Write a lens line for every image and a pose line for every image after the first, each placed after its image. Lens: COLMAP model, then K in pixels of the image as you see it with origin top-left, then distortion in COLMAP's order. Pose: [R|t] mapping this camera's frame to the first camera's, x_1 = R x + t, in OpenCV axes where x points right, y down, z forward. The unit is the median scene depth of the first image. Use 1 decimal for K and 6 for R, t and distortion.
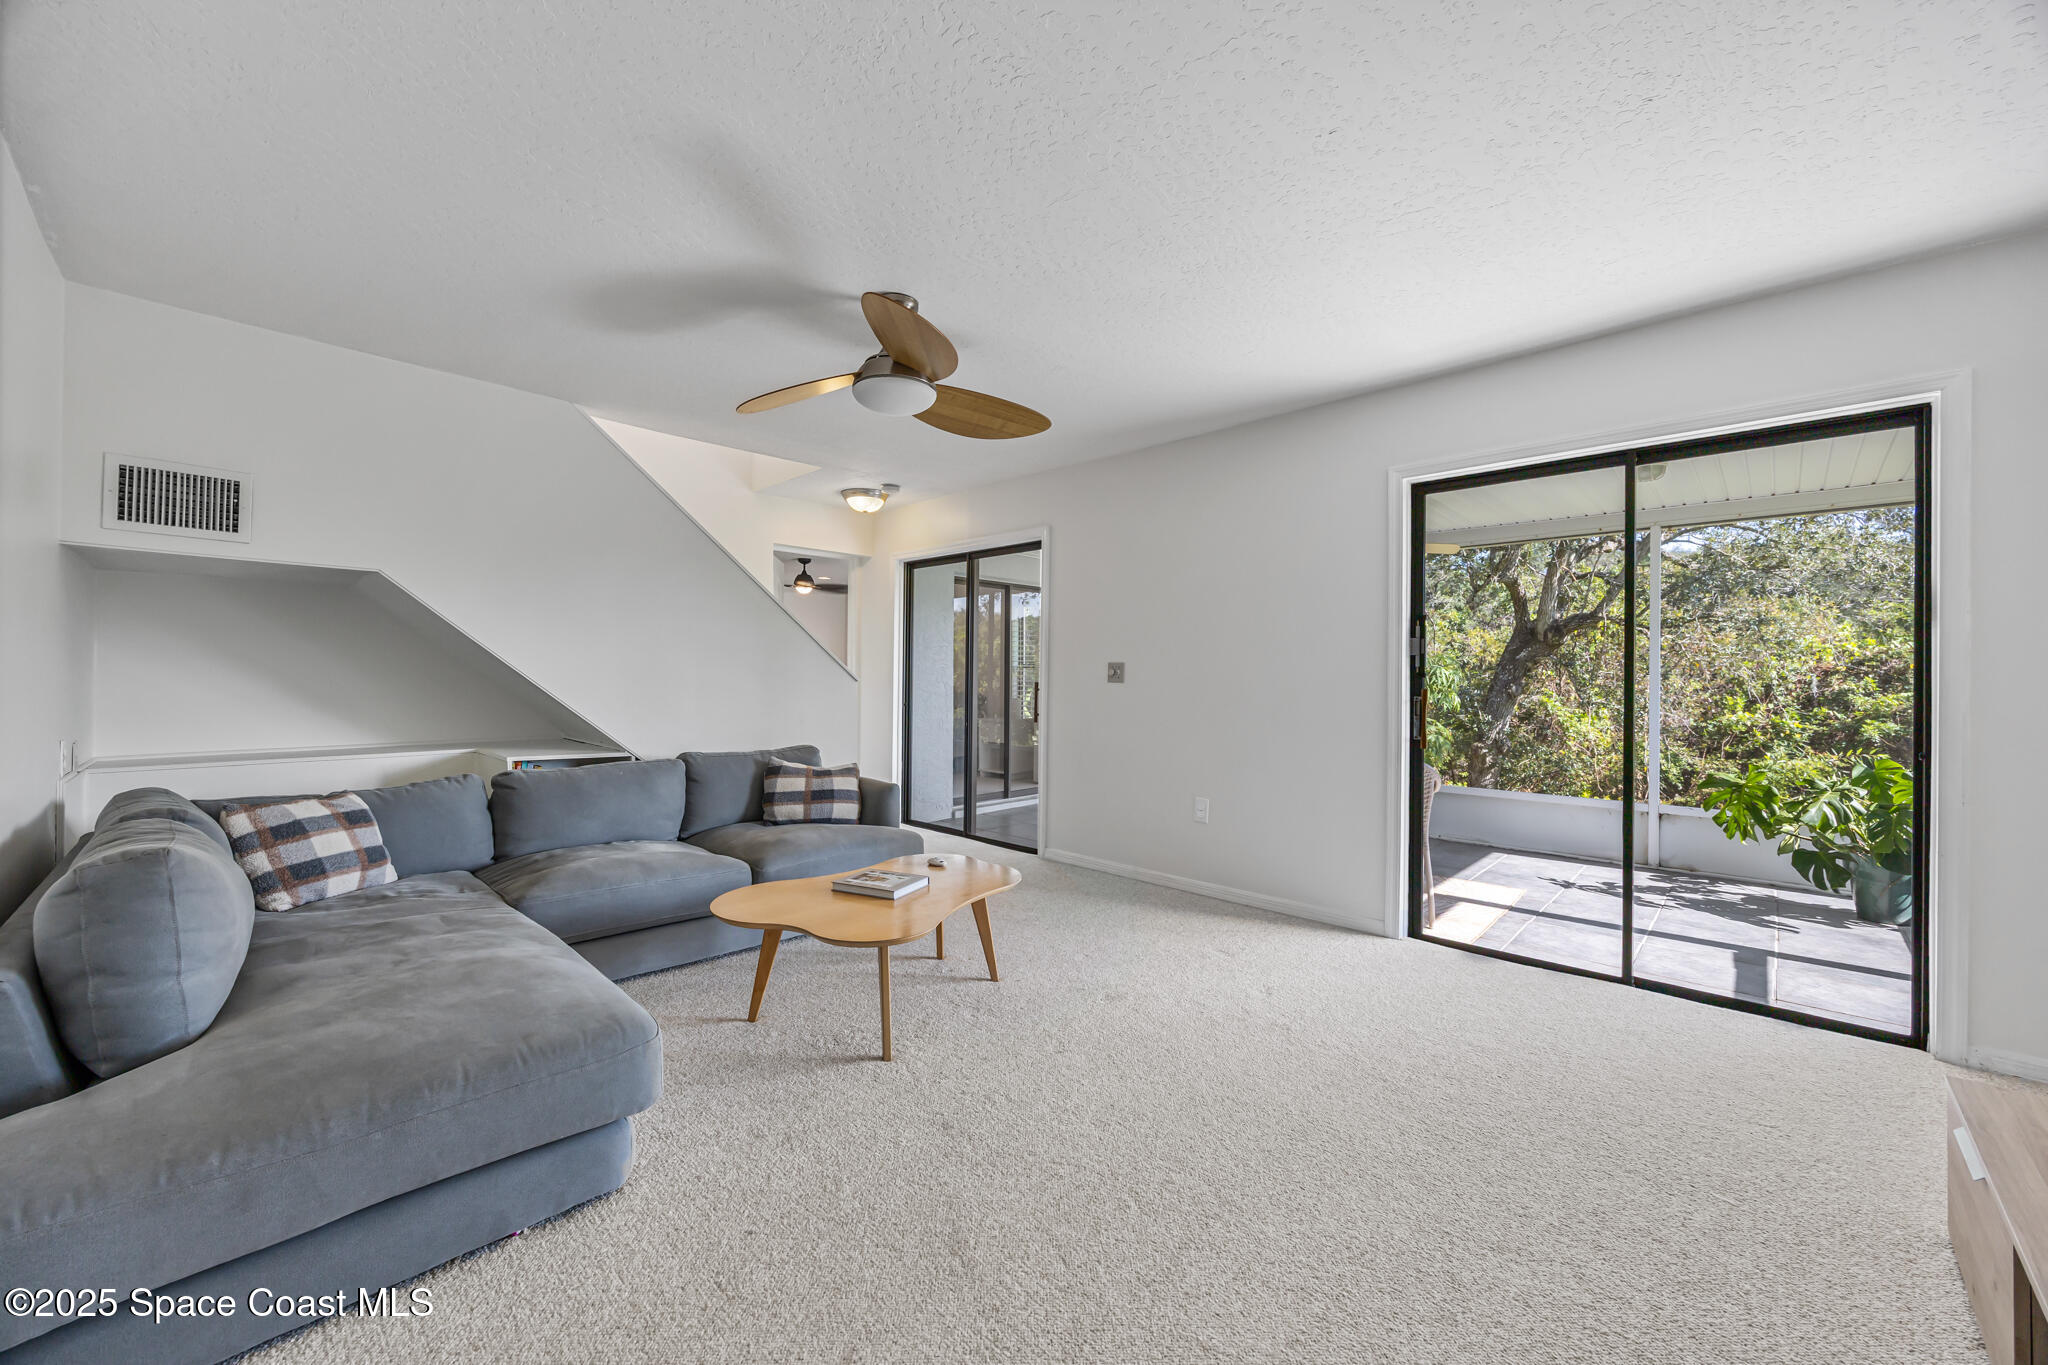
lens RADIAL K [[796.8, 0, 1028.5], [0, 796.8, 676.4], [0, 0, 1]] dist [-0.003712, -0.000246]
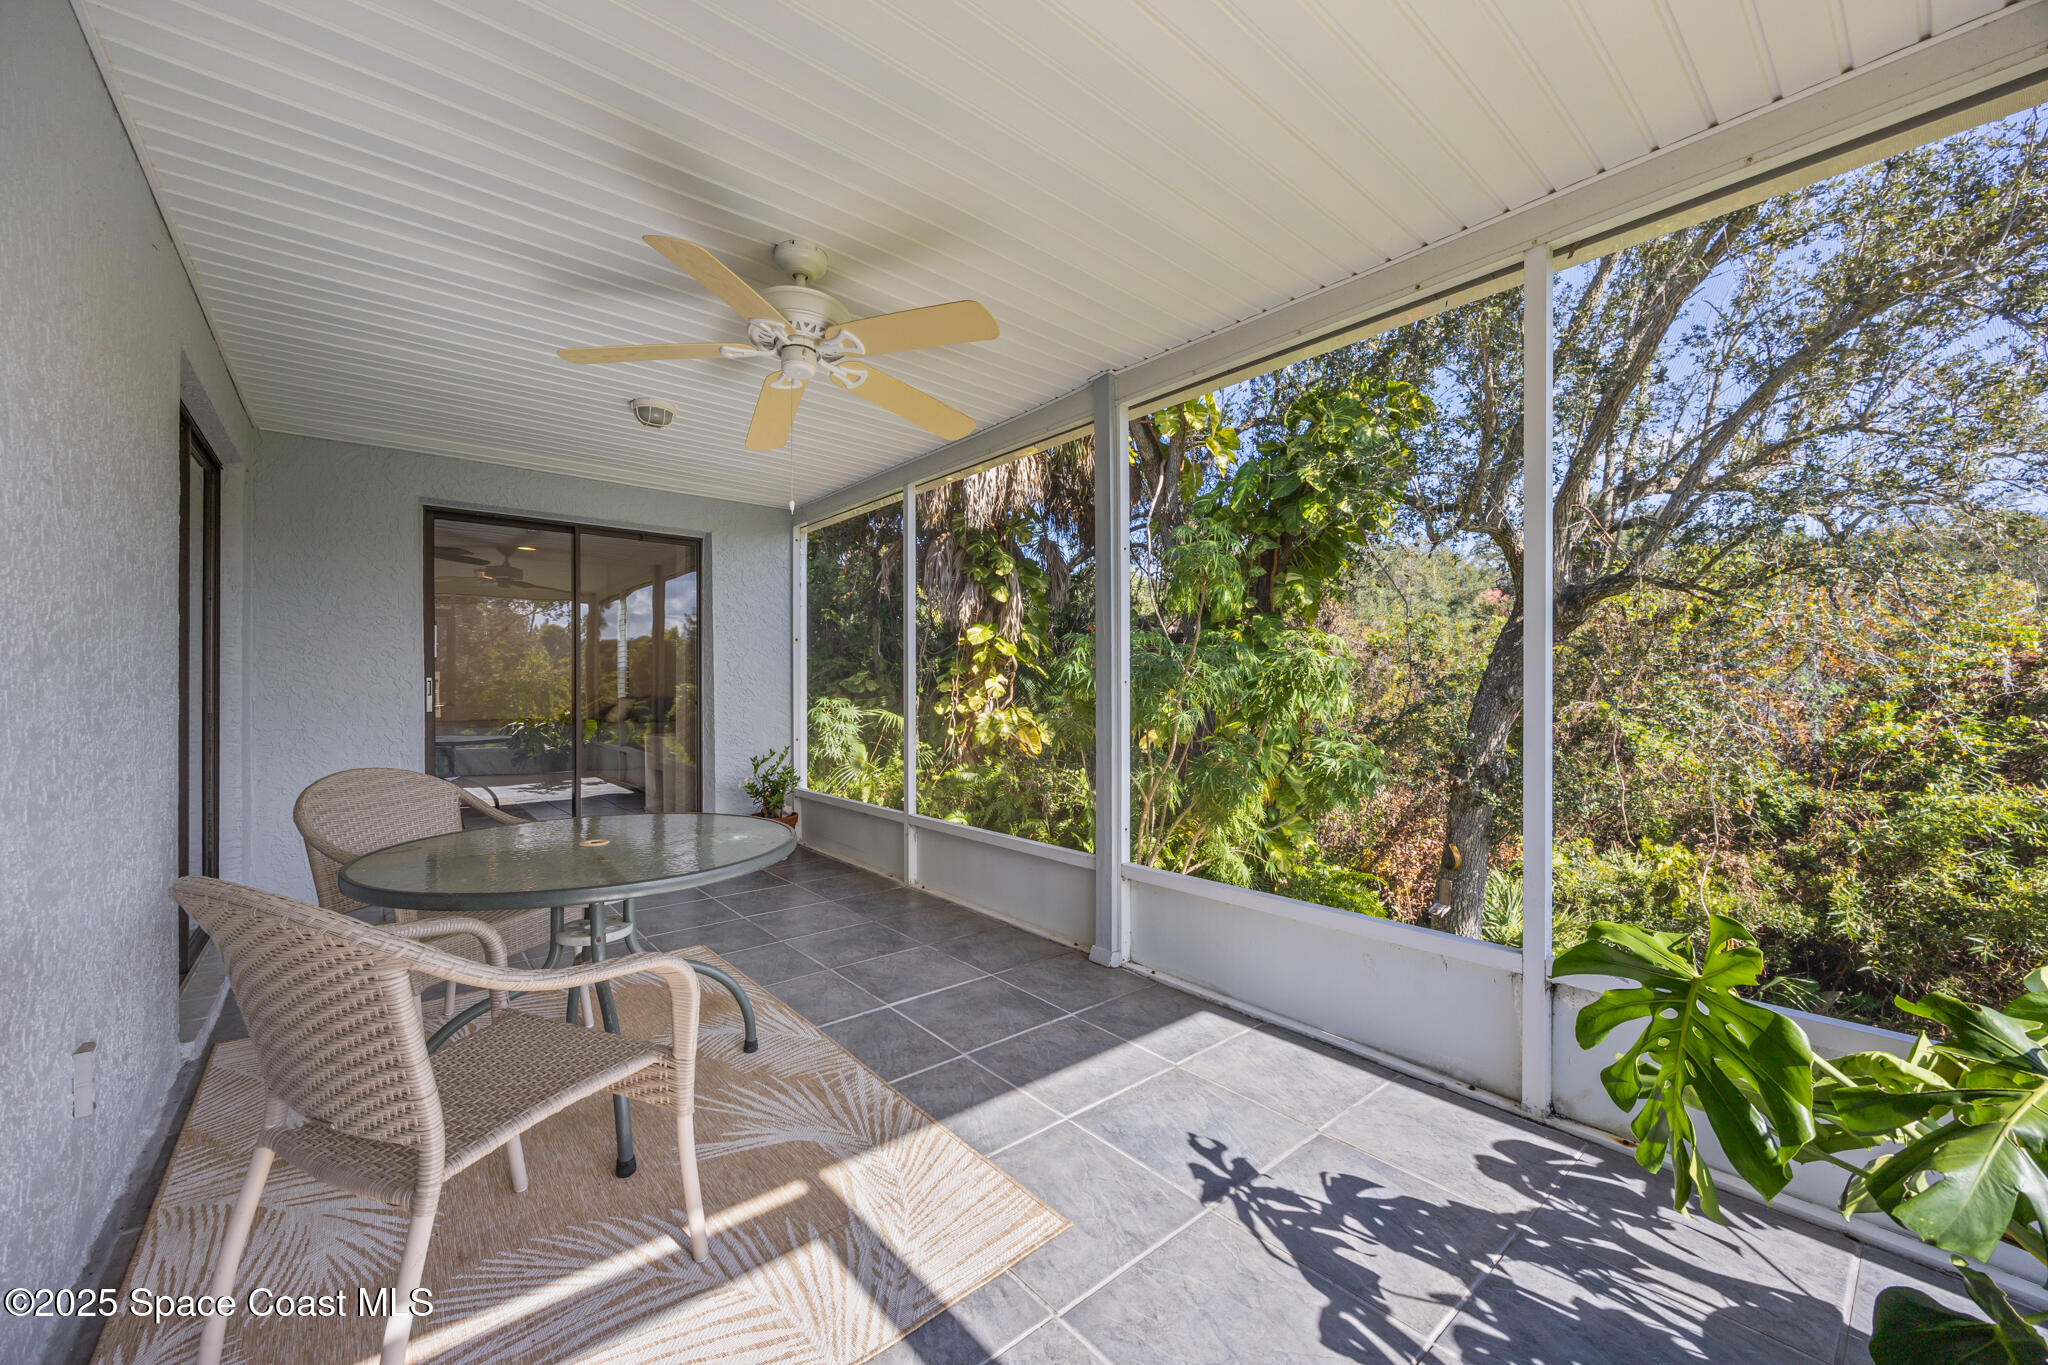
lens RADIAL K [[796.8, 0, 1019.6], [0, 796.8, 689.3], [0, 0, 1]] dist [-0.003712, -0.000246]
pose [[0.993079, -0.007053, -0.117236, 0.227321], [0.007184, 0.999974, 0.000692, 0.009667], [0.117229, -0.001530, 0.993104, 0.226177]]
